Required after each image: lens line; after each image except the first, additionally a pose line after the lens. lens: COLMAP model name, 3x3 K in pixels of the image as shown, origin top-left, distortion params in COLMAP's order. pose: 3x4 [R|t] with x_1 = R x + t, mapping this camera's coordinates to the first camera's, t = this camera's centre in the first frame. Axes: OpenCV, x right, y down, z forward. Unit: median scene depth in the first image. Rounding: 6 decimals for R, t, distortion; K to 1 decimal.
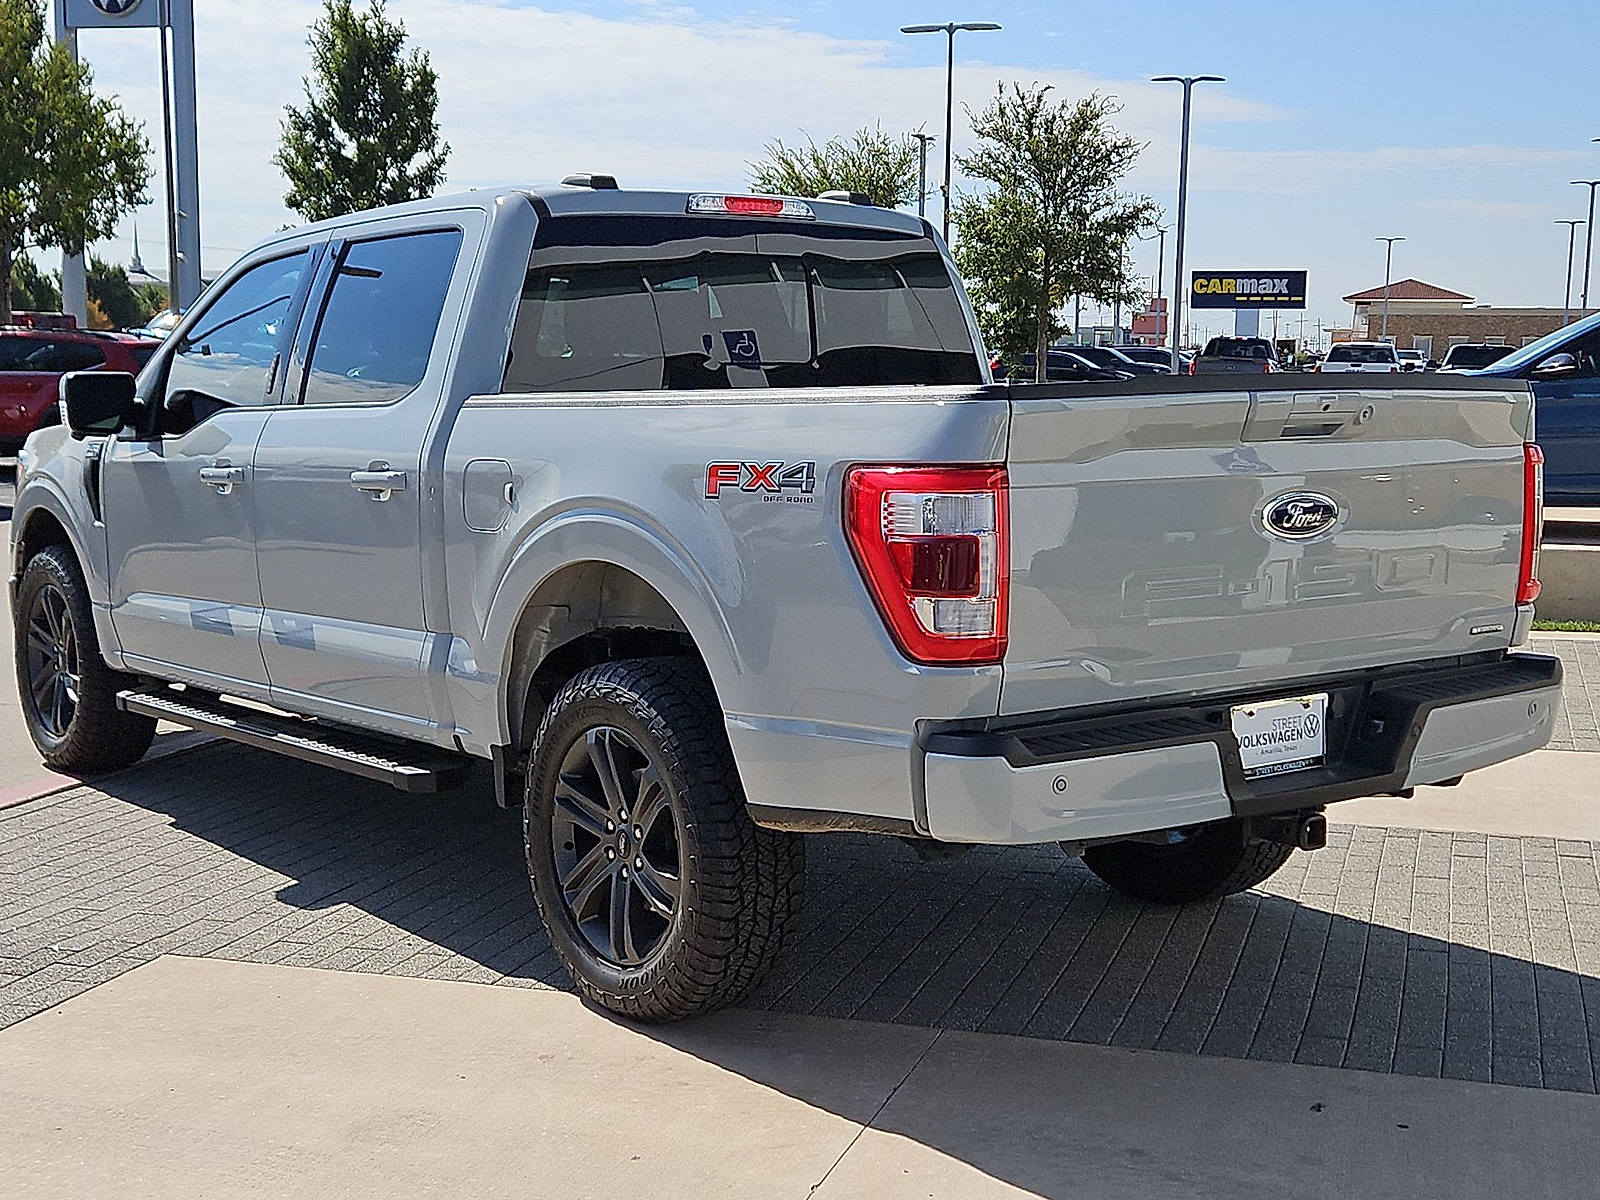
lens RADIAL K [[2294.2, 0, 820.6], [0, 2294.2, 558.7], [0, 0, 1]] dist [0.121170, 0.006169]
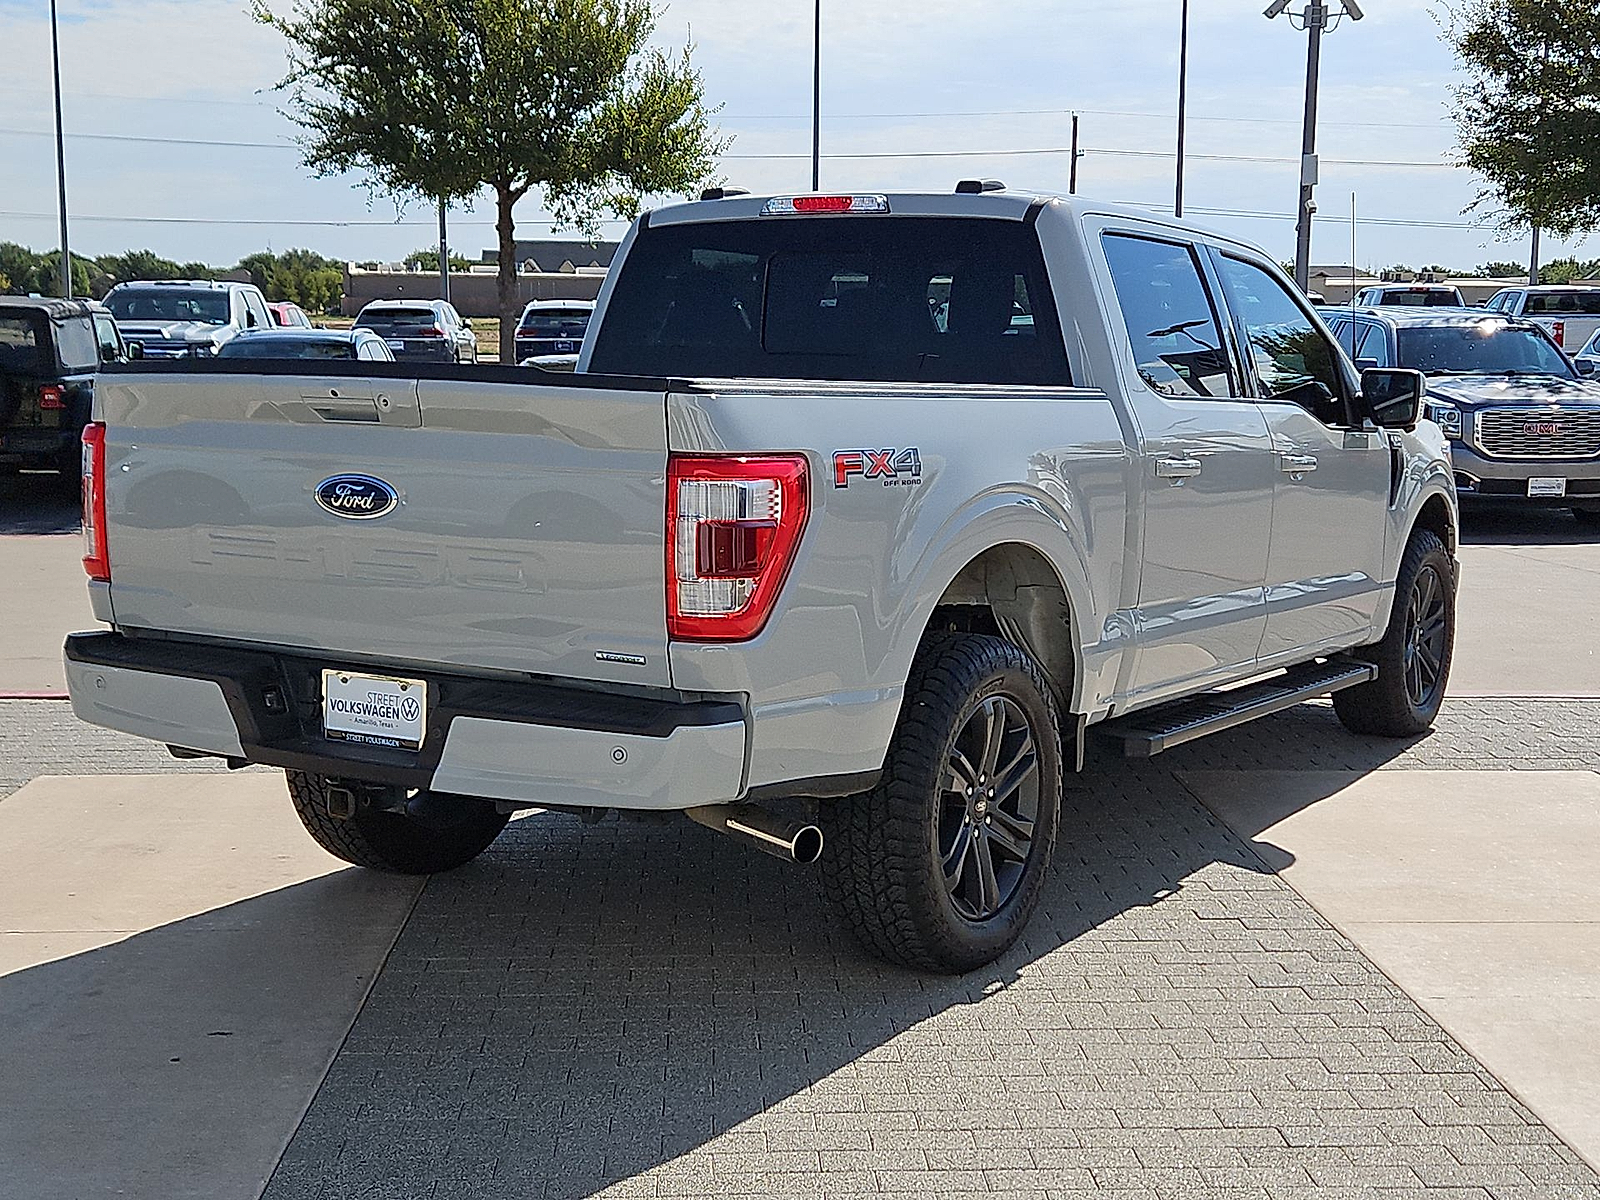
lens RADIAL K [[2294.2, 0, 820.6], [0, 2294.2, 558.7], [0, 0, 1]] dist [0.121170, 0.006169]
pose [[0.294624, 0.095559, -0.950824, 0.273149], [-0.096565, 0.992872, 0.069863, -0.018192], [0.950722, 0.071233, 0.301751, 0.192430]]
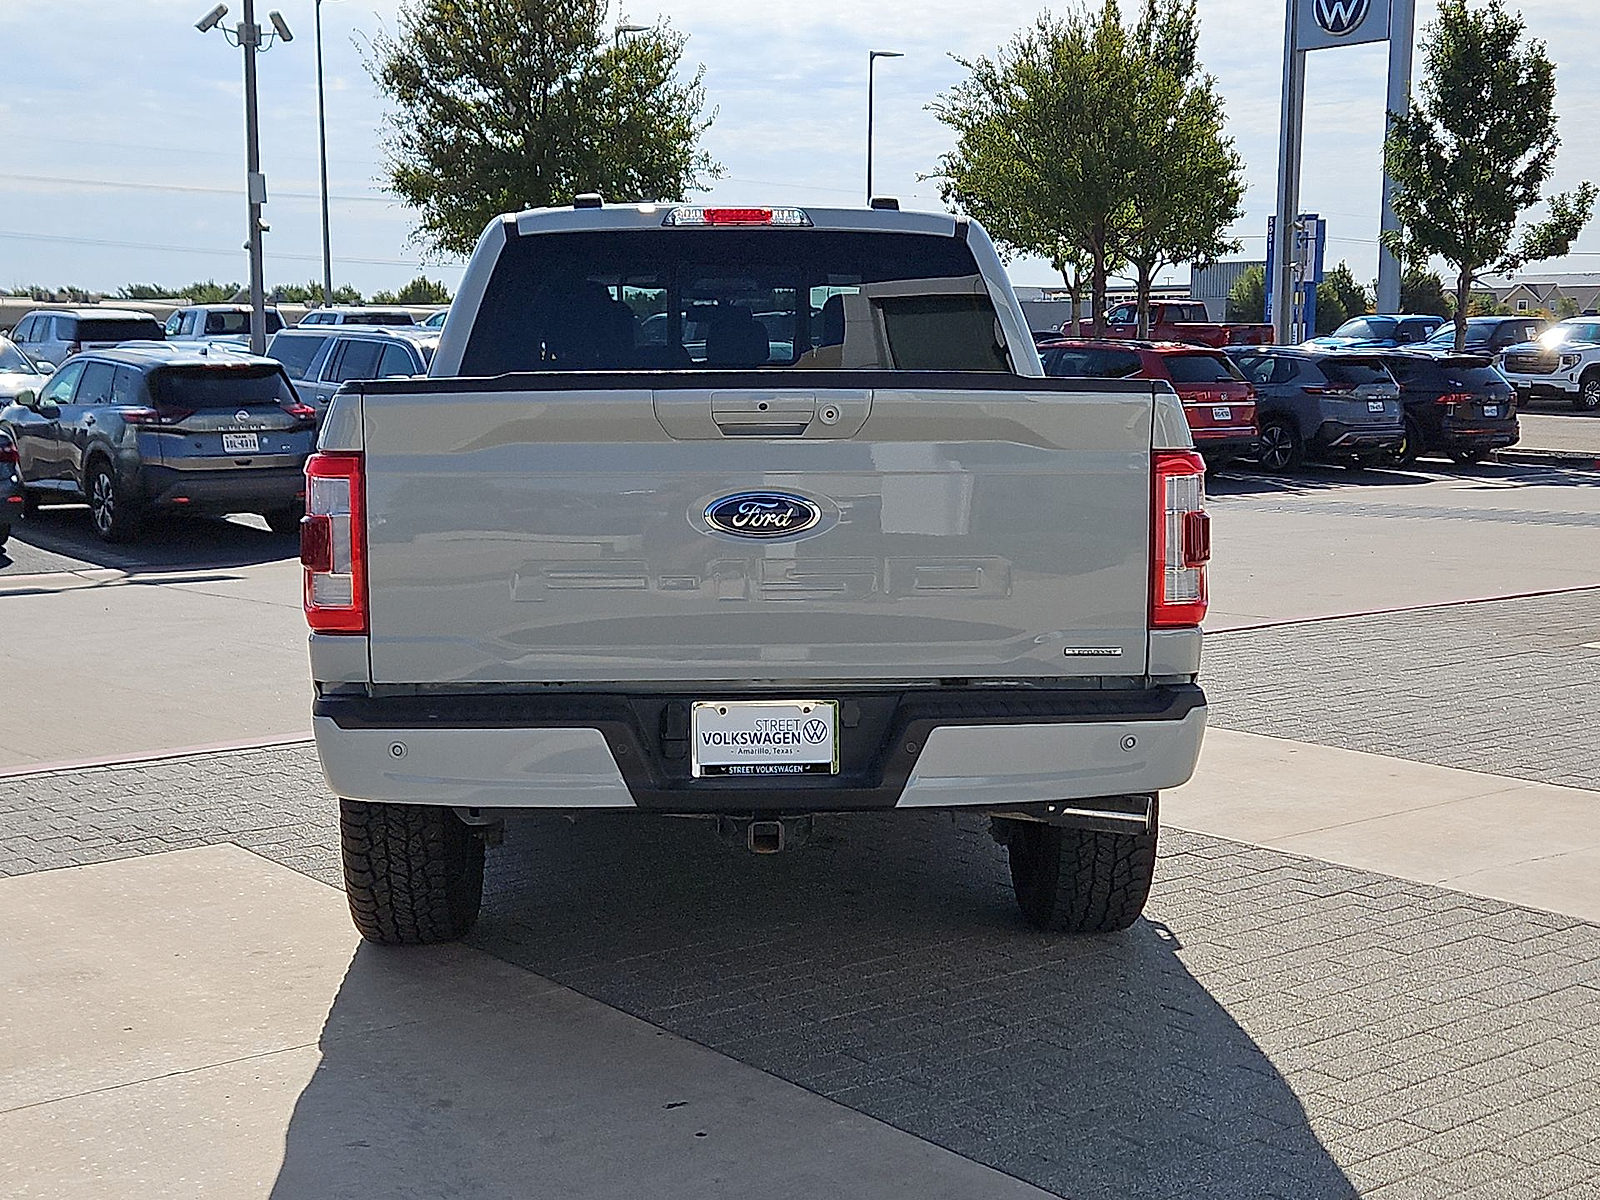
lens RADIAL K [[2294.2, 0, 820.6], [0, 2294.2, 558.7], [0, 0, 1]] dist [0.121170, 0.006169]
pose [[0.803463, 0.046272, -0.593554, 0.176570], [-0.048002, 0.998764, 0.012883, -0.003027], [0.593417, 0.018140, 0.804691, 0.047912]]
